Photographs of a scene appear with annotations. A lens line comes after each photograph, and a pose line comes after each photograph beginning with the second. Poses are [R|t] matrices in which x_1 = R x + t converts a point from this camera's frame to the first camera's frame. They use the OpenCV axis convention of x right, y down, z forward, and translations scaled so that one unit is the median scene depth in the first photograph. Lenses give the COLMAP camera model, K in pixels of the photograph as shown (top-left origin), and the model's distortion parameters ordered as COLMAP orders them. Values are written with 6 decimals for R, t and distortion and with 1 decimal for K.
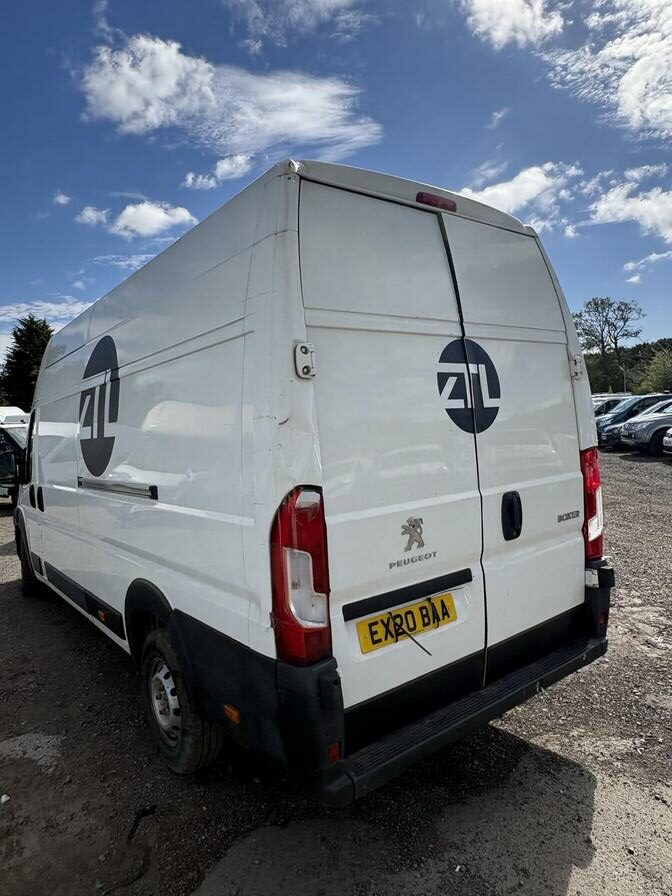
lens RADIAL K [[577.7, 0, 336.0], [0, 577.7, 448.0], [0, 0, 1]] dist [0.003171, 0.000047]
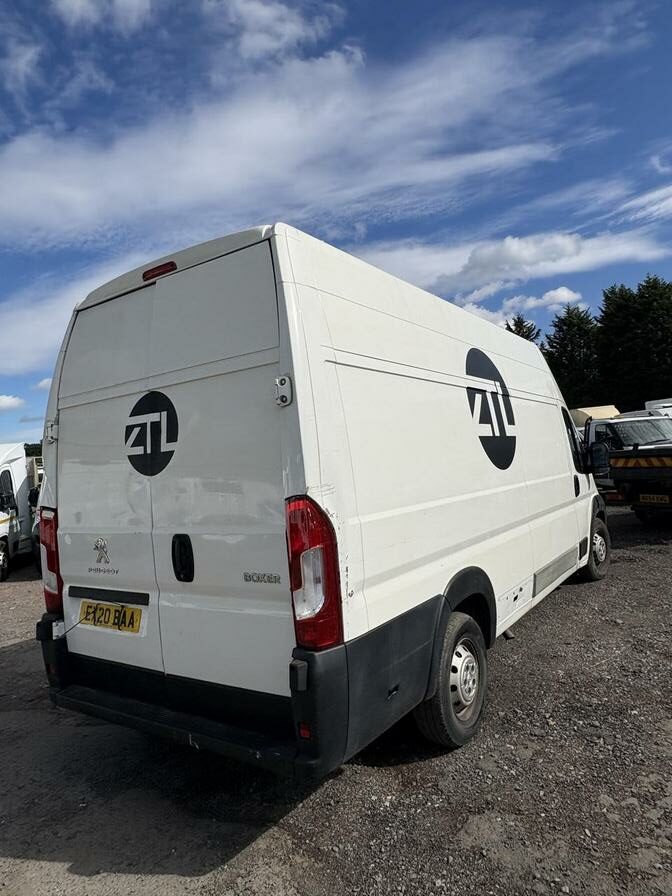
lens RADIAL K [[577.7, 0, 336.0], [0, 577.7, 448.0], [0, 0, 1]] dist [0.003171, 0.000047]
pose [[0.309206, 0.011109, -0.950930, 1.449179], [0.024559, 0.999505, 0.019662, -0.095083], [0.950678, -0.029433, 0.308780, 1.023648]]
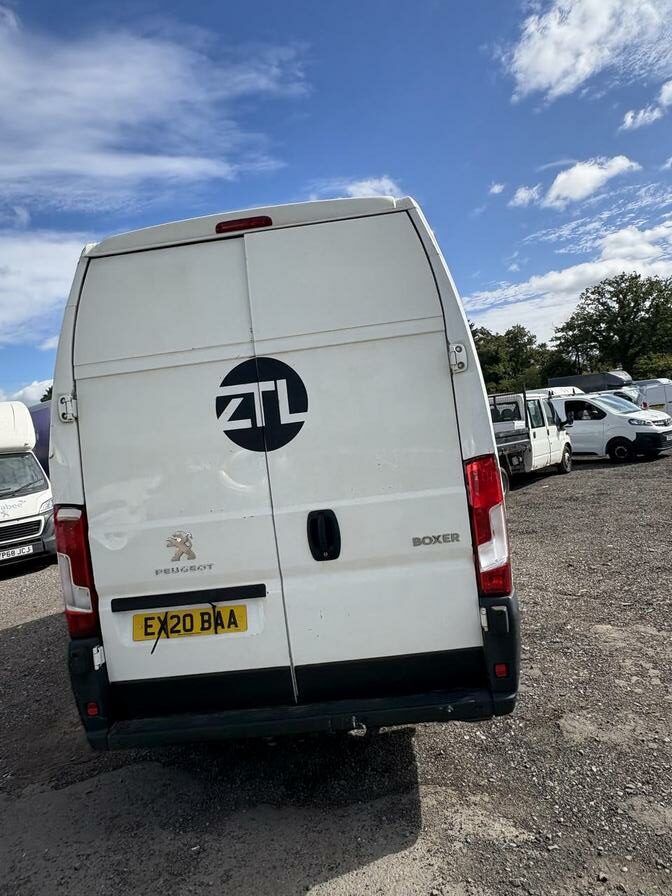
lens RADIAL K [[576.7, 0, 345.1], [0, 576.7, 453.7], [0, 0, 1]] dist [0.004736, 0.000020]
pose [[0.748850, -0.013387, -0.662604, 1.032805], [0.049380, 0.998144, 0.035641, -0.051797], [0.660898, -0.059409, 0.748121, 0.351407]]
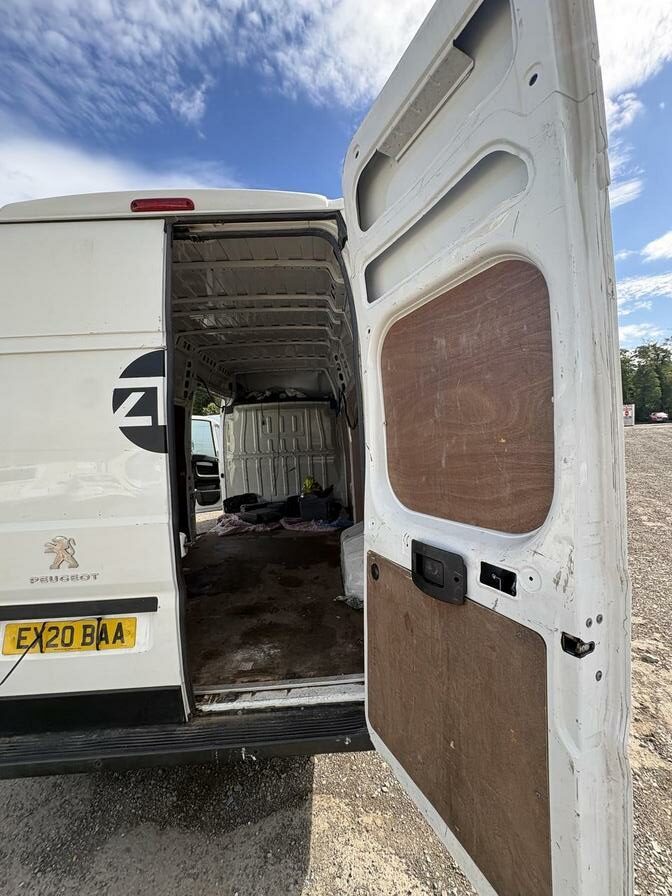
lens RADIAL K [[358.2, 0, 339.0], [0, 358.2, 448.0], [0, 0, 1]] dist [0.002722, -0.000004]
pose [[0.809883, 0.046866, -0.584717, 0.810746], [-0.021035, 0.998483, 0.050894, -0.069716], [0.586214, -0.028919, 0.809640, 0.721995]]
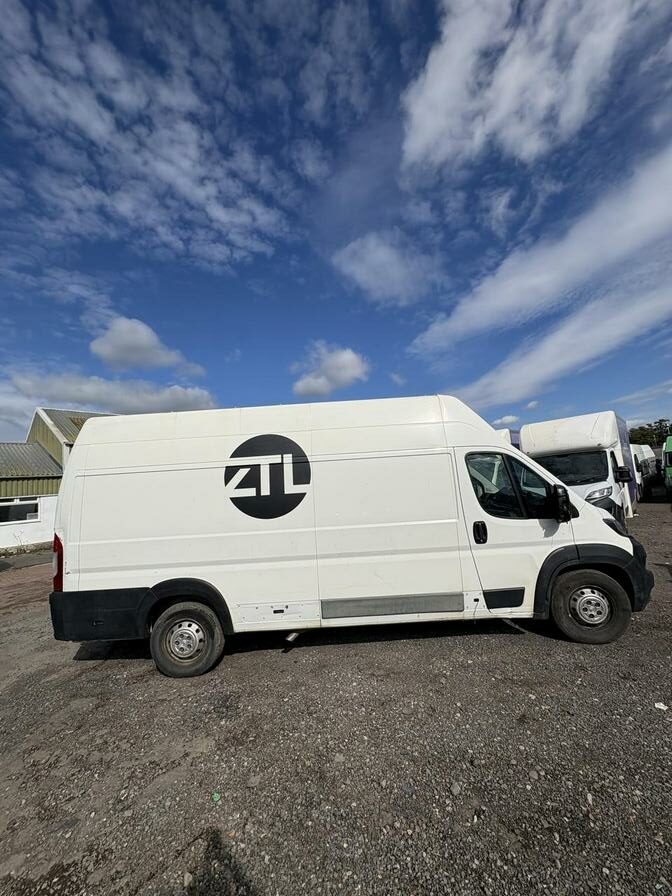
lens RADIAL K [[358.2, 0, 339.0], [0, 358.2, 448.0], [0, 0, 1]] dist [0.002722, -0.000004]
pose [[-0.622224, 0.028123, -0.782334, 0.994318], [0.079110, 0.996498, -0.027097, -0.216886], [0.778832, -0.078751, -0.622270, 3.156535]]
